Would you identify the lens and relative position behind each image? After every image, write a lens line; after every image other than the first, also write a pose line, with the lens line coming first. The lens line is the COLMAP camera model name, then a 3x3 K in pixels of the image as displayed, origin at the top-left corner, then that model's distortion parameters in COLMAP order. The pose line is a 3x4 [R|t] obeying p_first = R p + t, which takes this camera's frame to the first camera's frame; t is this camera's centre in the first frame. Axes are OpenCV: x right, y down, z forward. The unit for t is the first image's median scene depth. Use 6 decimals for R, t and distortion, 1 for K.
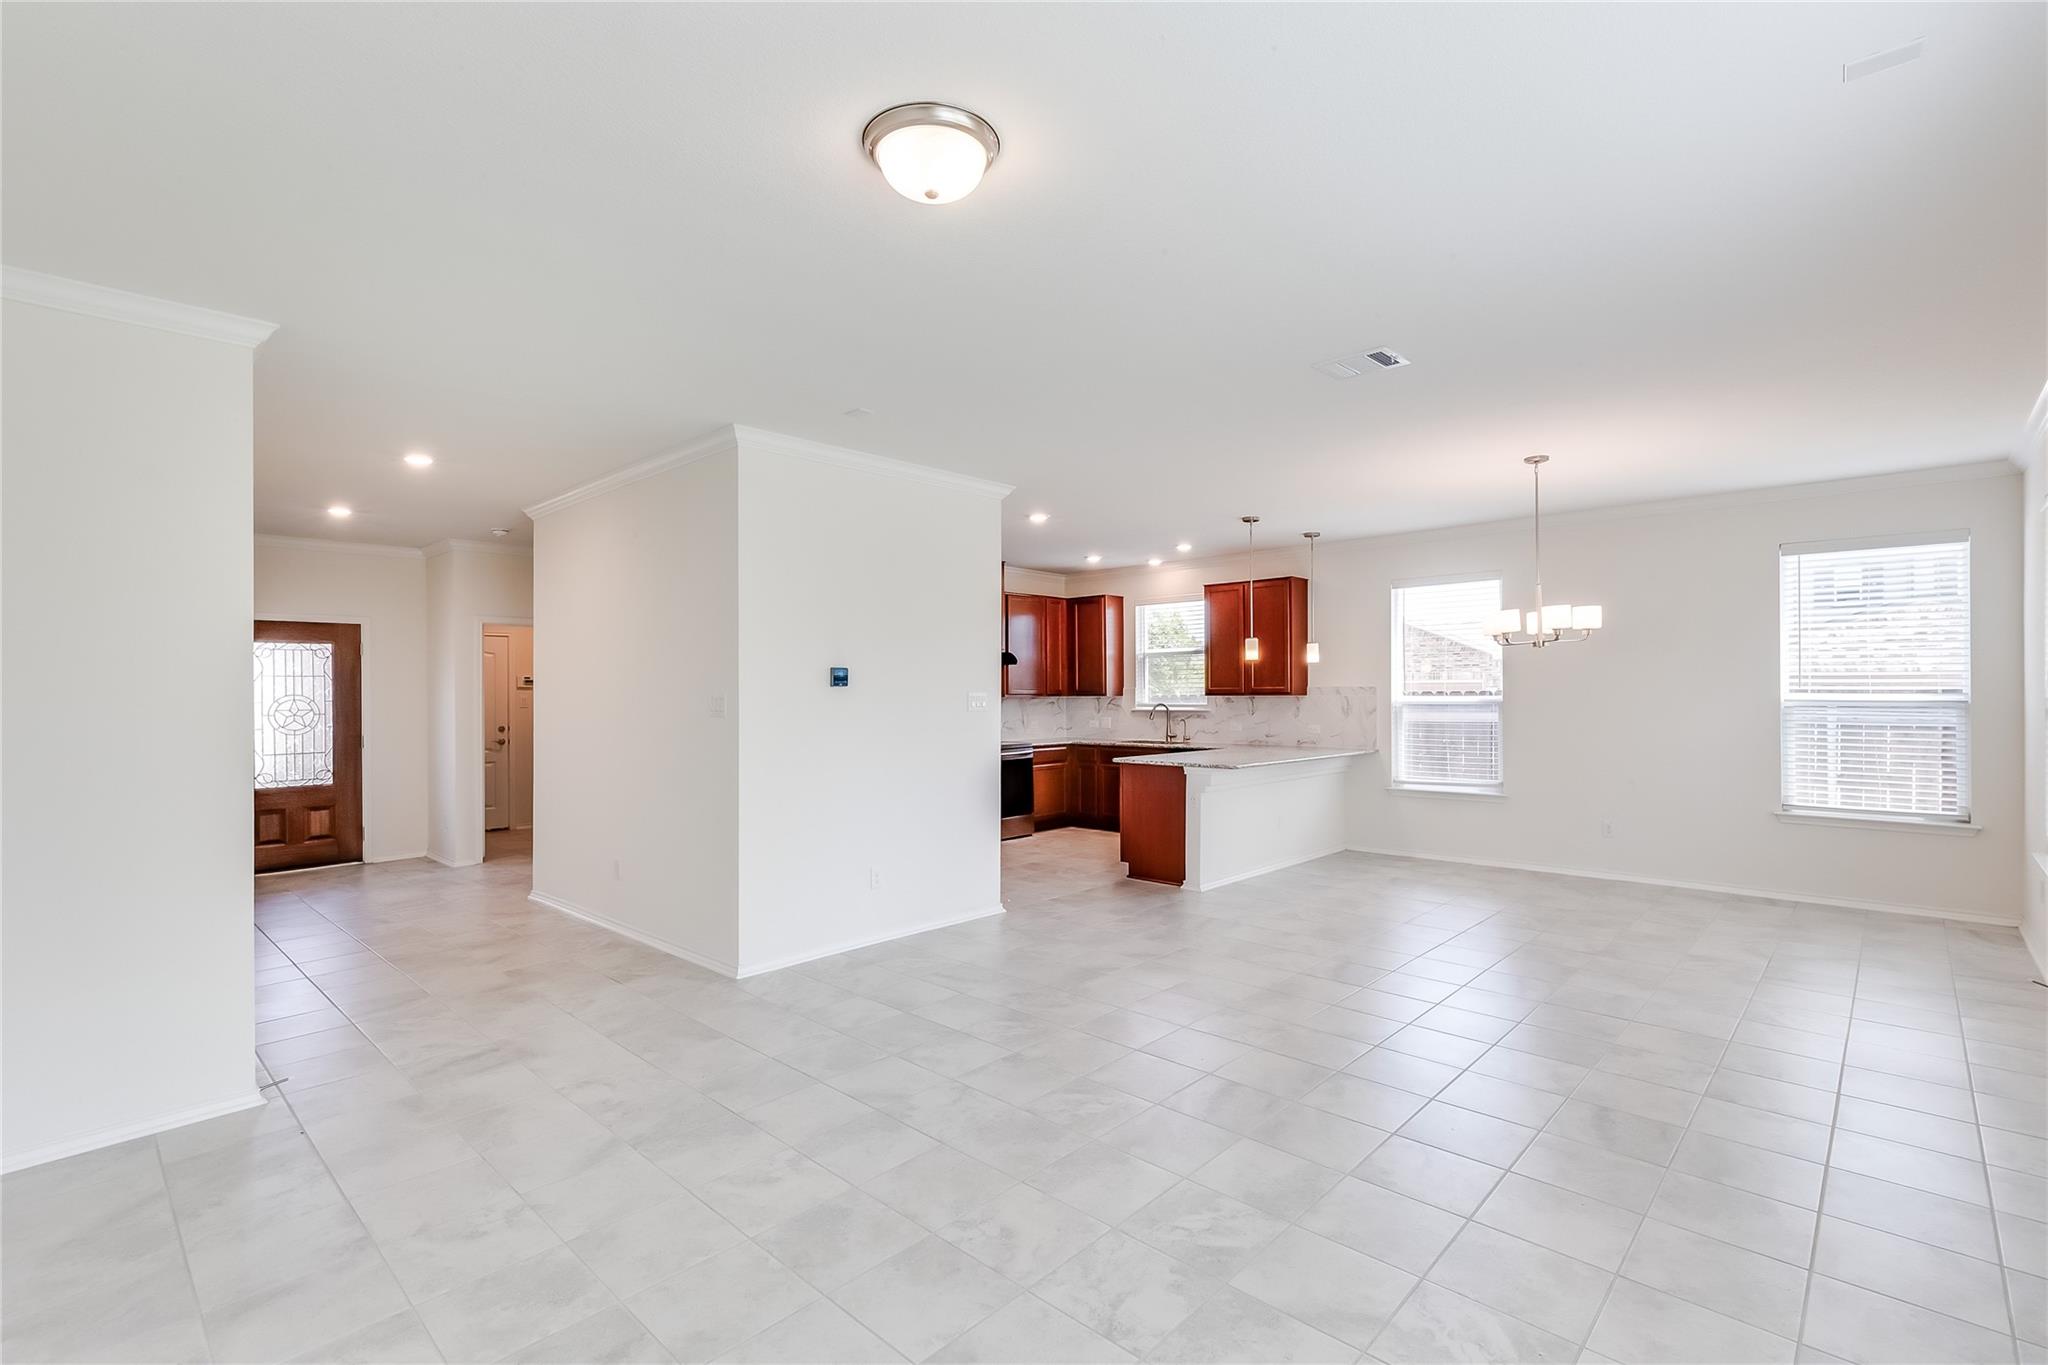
lens RADIAL K [[928.0, 0, 1020.9], [0, 928.0, 686.9], [0, 0, 1]] dist [0.003540, 0.000086]
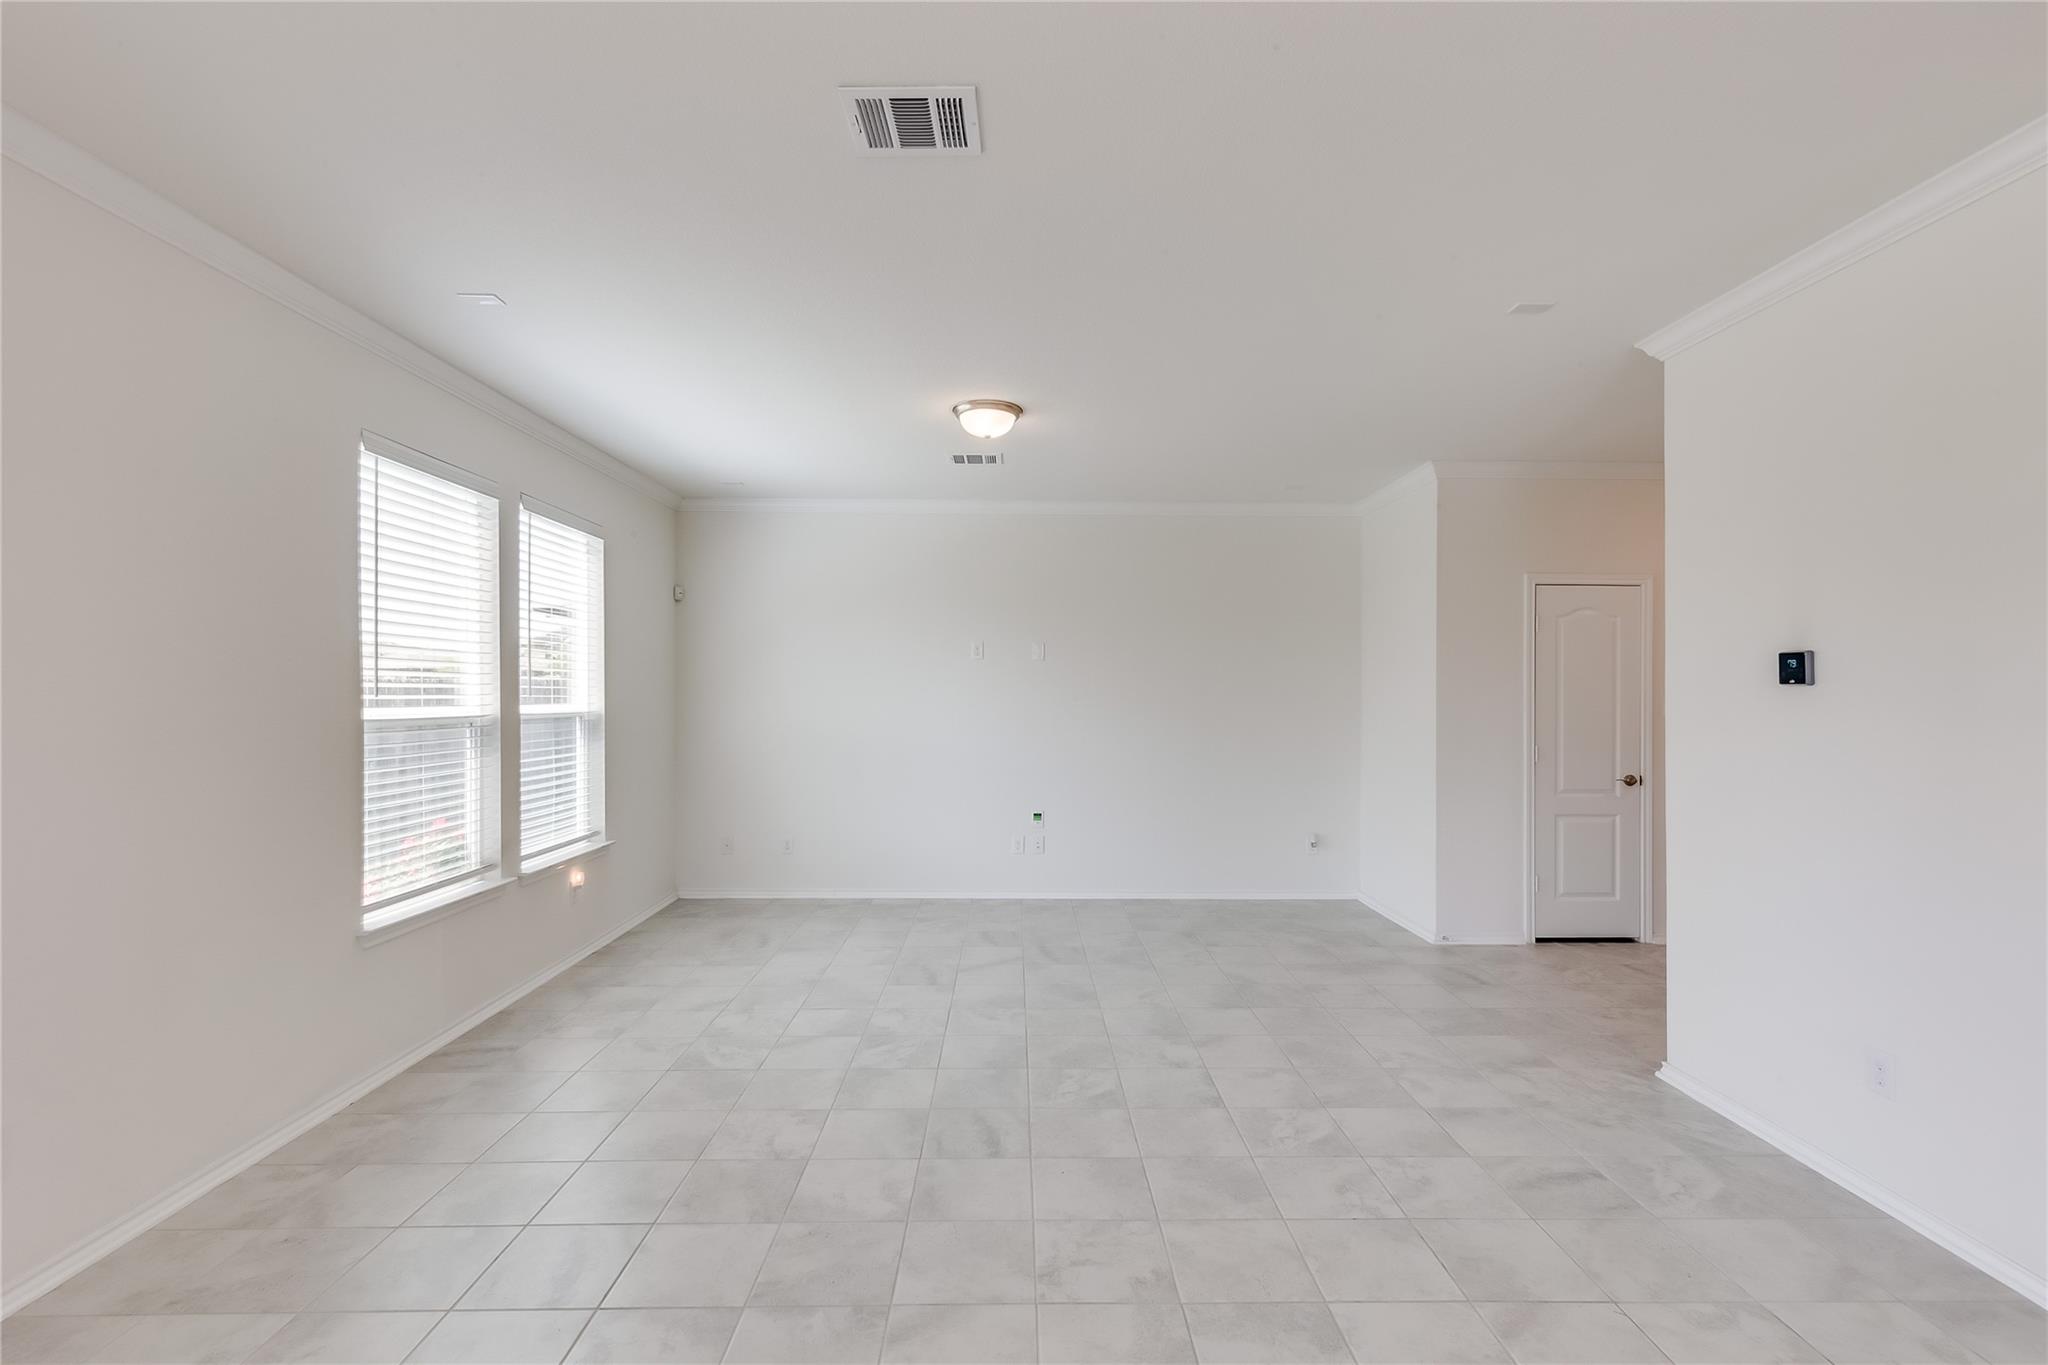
lens RADIAL K [[928.8, 0, 1026.0], [0, 928.8, 687.8], [0, 0, 1]] dist [0.003269, -0.000799]
pose [[-0.716398, 0.003636, -0.697683, 0.335072], [0.005117, 0.999987, -0.000043, -0.000292], [0.697674, -0.003601, -0.716407, 0.681772]]
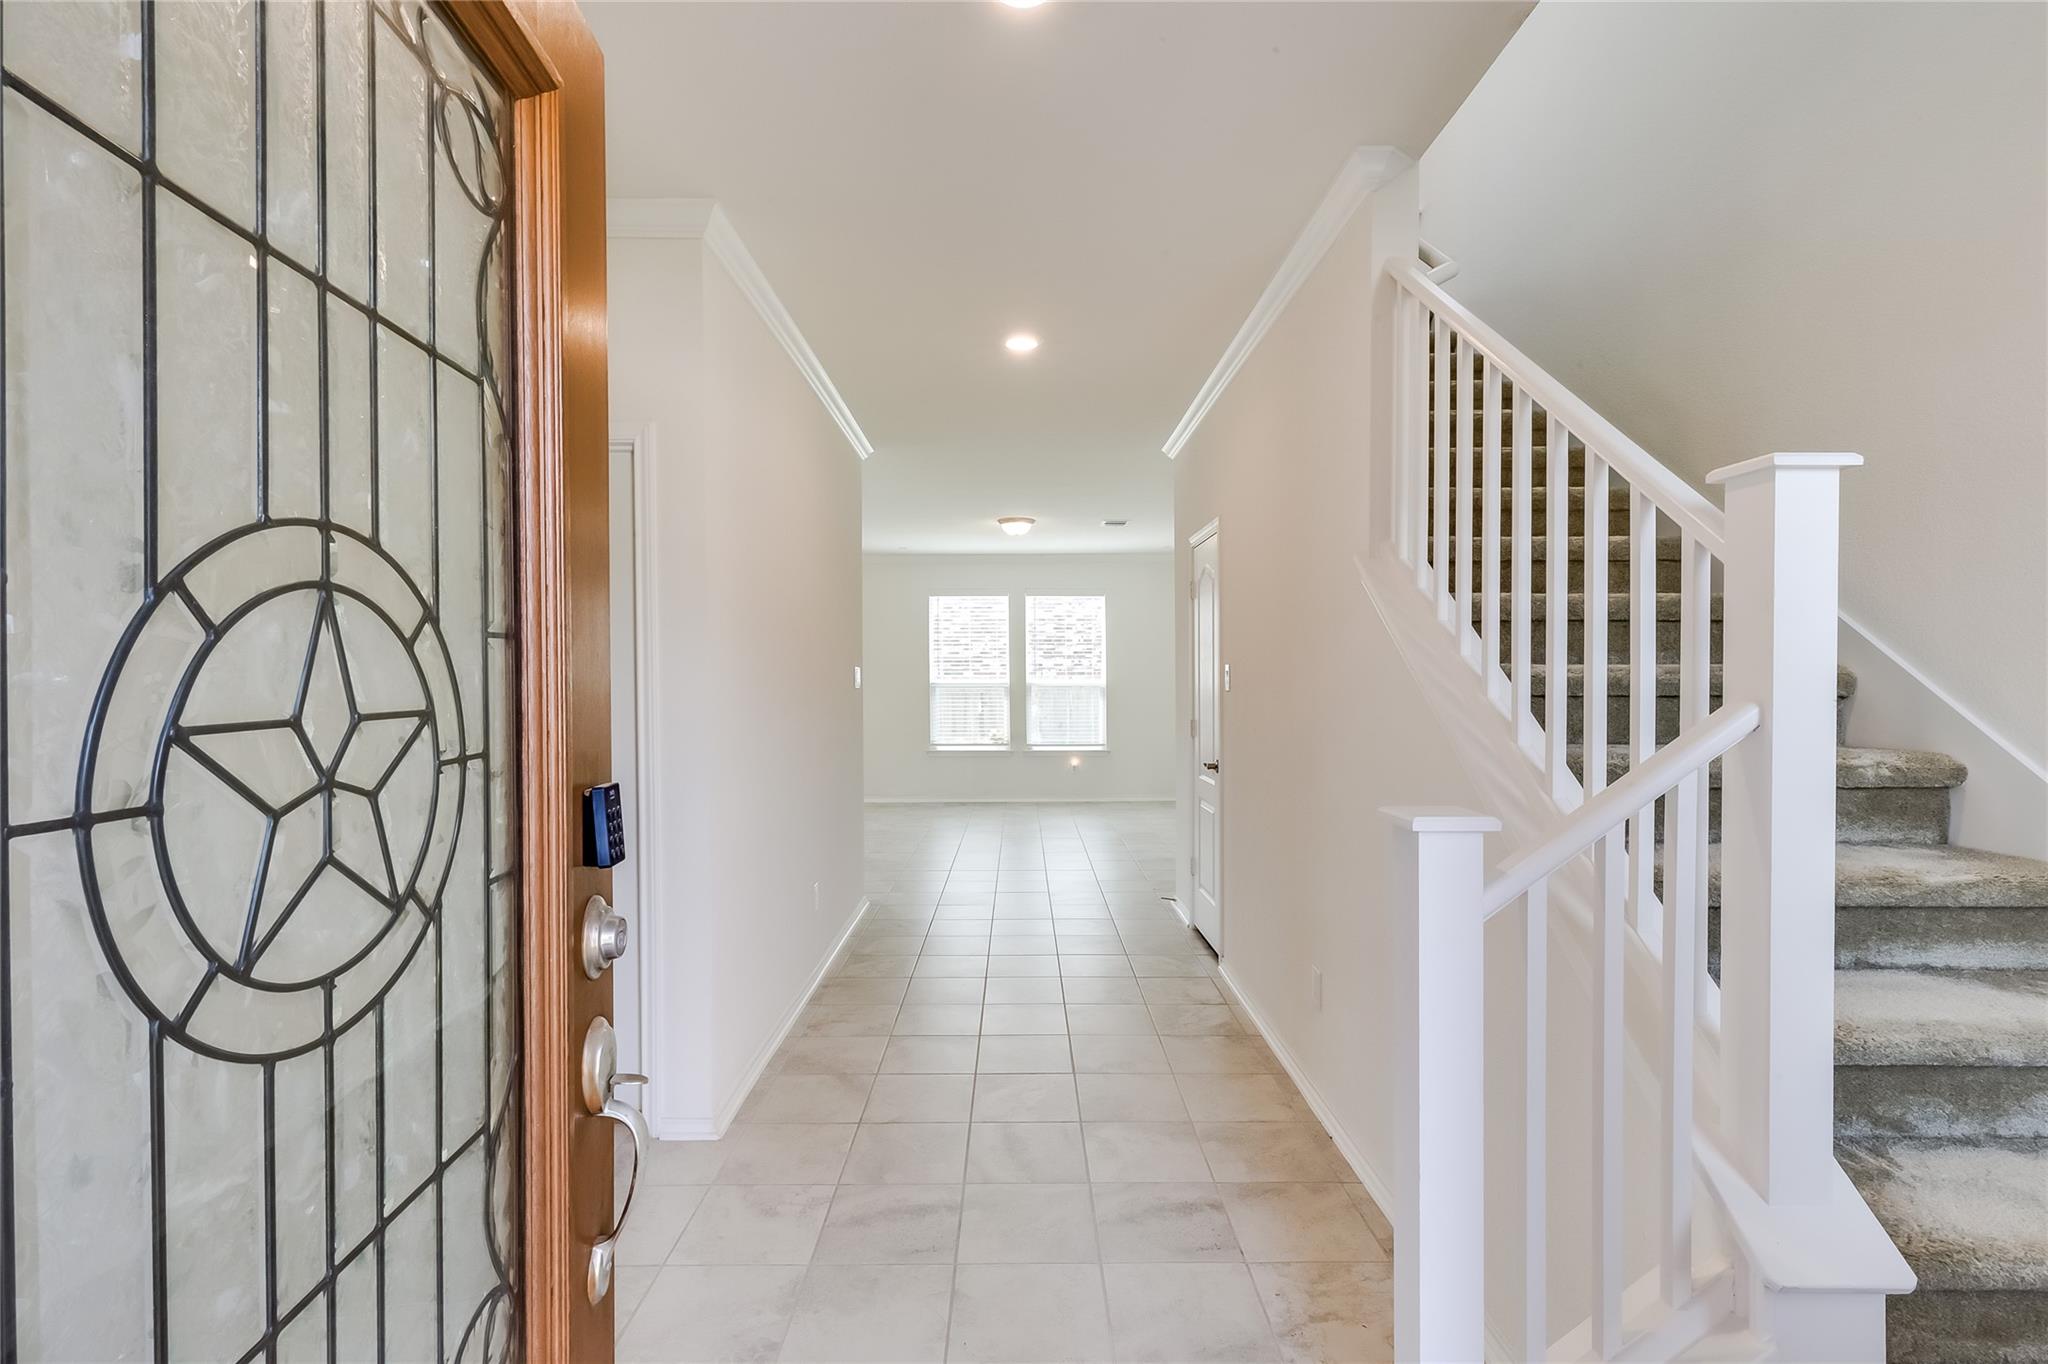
lens RADIAL K [[917.9, 0, 1025.2], [0, 917.9, 686.8], [0, 0, 1]] dist [0.000795, 0.000235]
pose [[-0.690017, 0.000631, 0.723793, -0.757135], [0.005232, 0.999978, 0.004116, 0.013822], [-0.723774, 0.006627, -0.690005, 0.962808]]
